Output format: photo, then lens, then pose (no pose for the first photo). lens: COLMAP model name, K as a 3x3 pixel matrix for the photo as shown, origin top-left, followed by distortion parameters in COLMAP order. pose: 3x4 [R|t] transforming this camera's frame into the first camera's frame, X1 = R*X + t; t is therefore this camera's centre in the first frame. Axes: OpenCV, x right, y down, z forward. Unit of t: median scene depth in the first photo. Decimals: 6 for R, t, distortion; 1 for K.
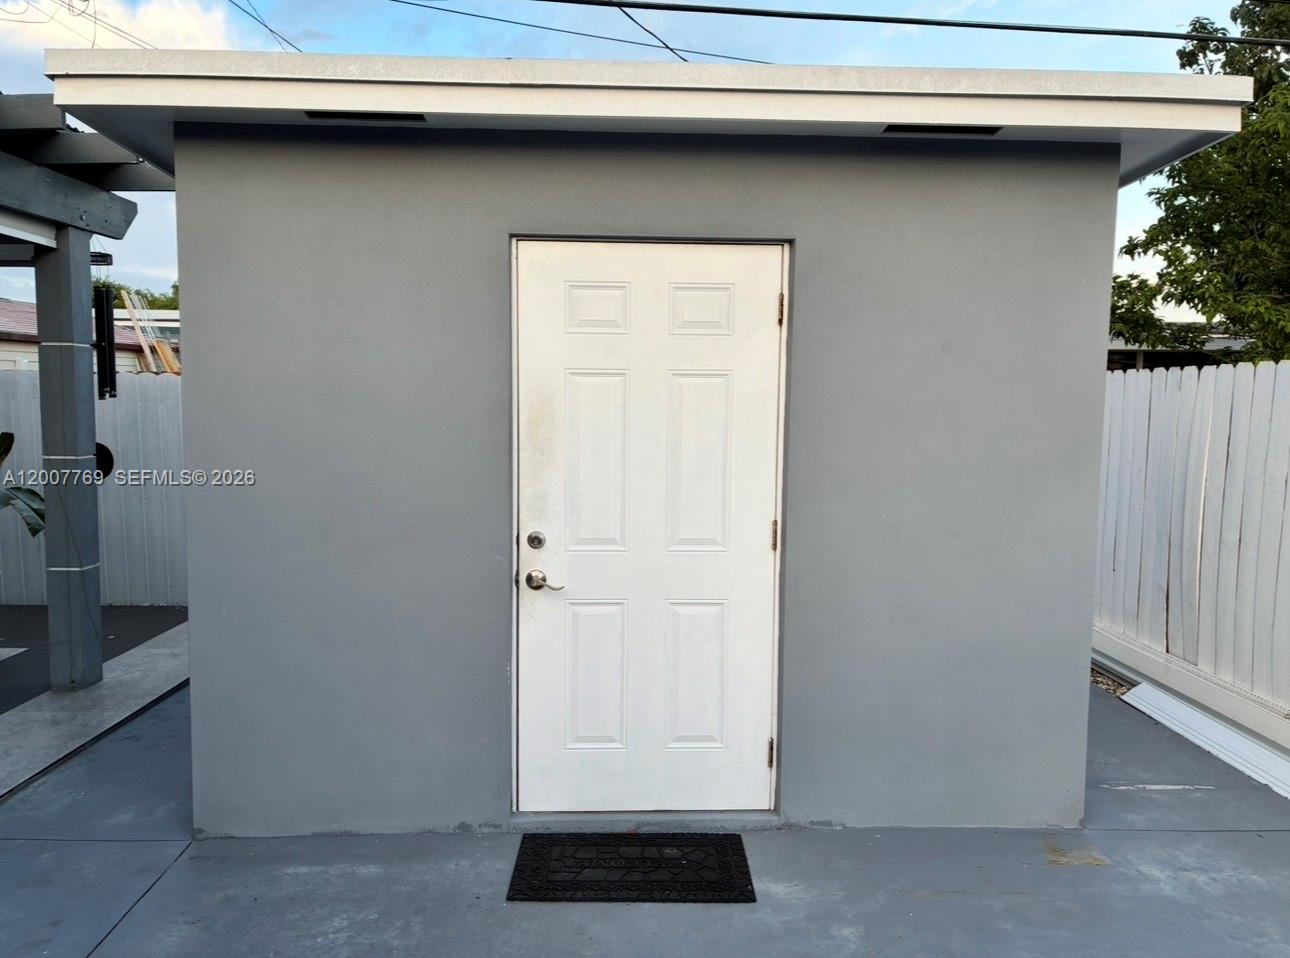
lens RADIAL K [[862.0, 0, 645.7], [0, 862.0, 478.2], [0, 0, 1]] dist [0.016827, -0.012328]
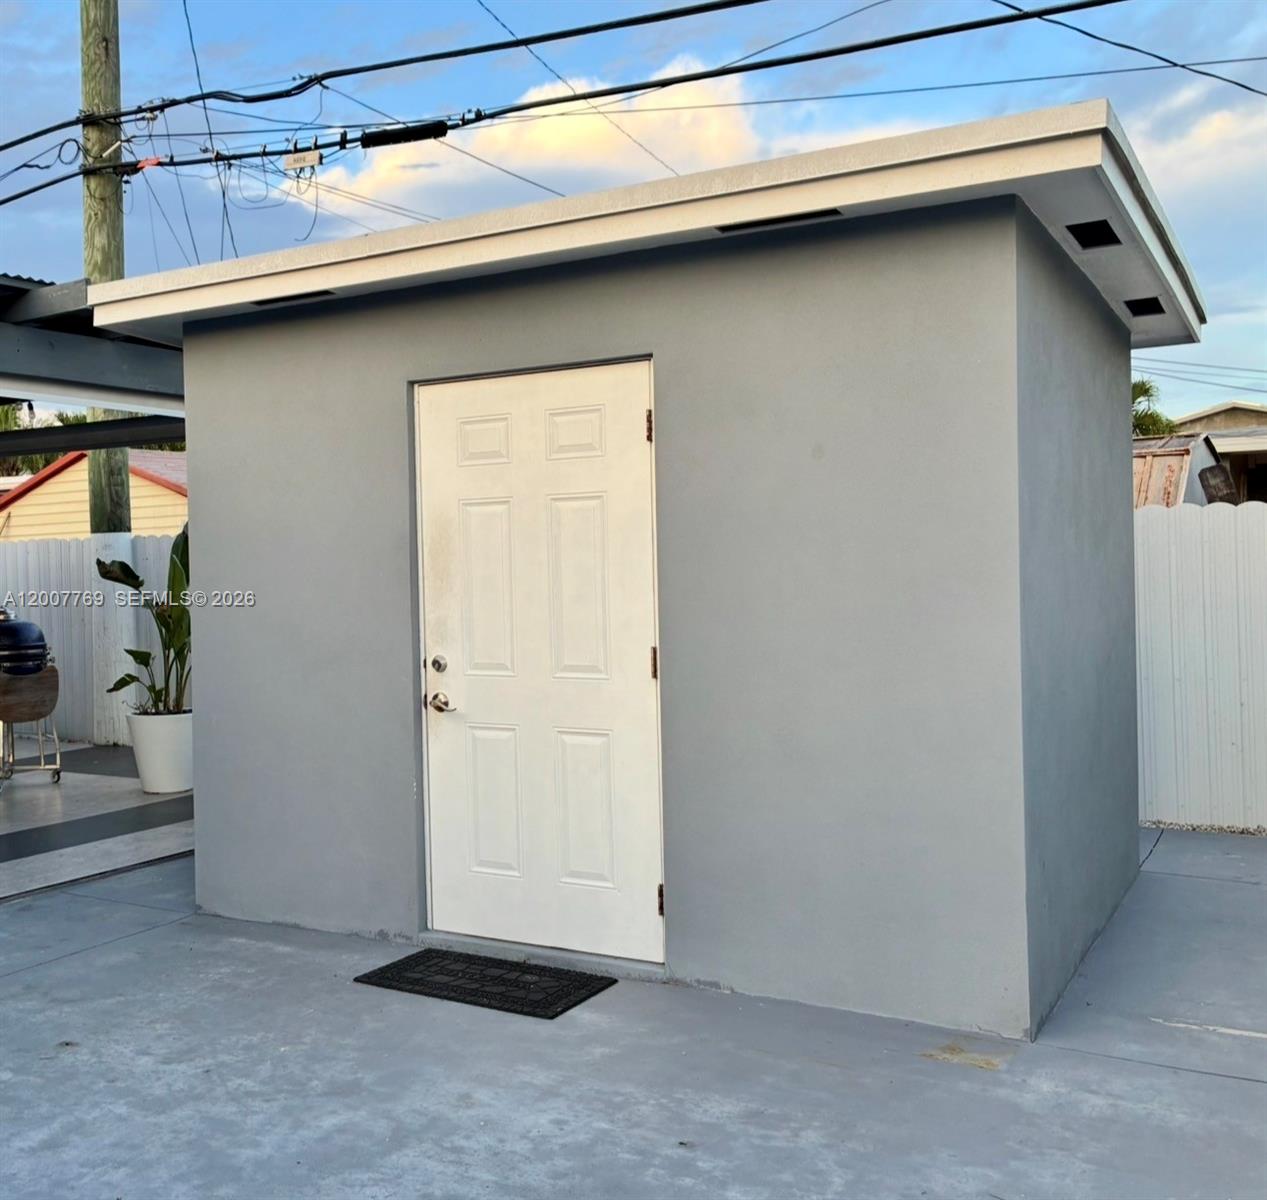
lens RADIAL K [[1277.6, 0, 632.9], [0, 1277.6, 596.2], [0, 0, 1]] dist [0.000802, 0.000000]
pose [[0.866148, -0.020952, -0.499347, 0.853735], [-0.011514, 0.998019, -0.061847, 0.082792], [0.499654, 0.059318, 0.864192, -0.229228]]
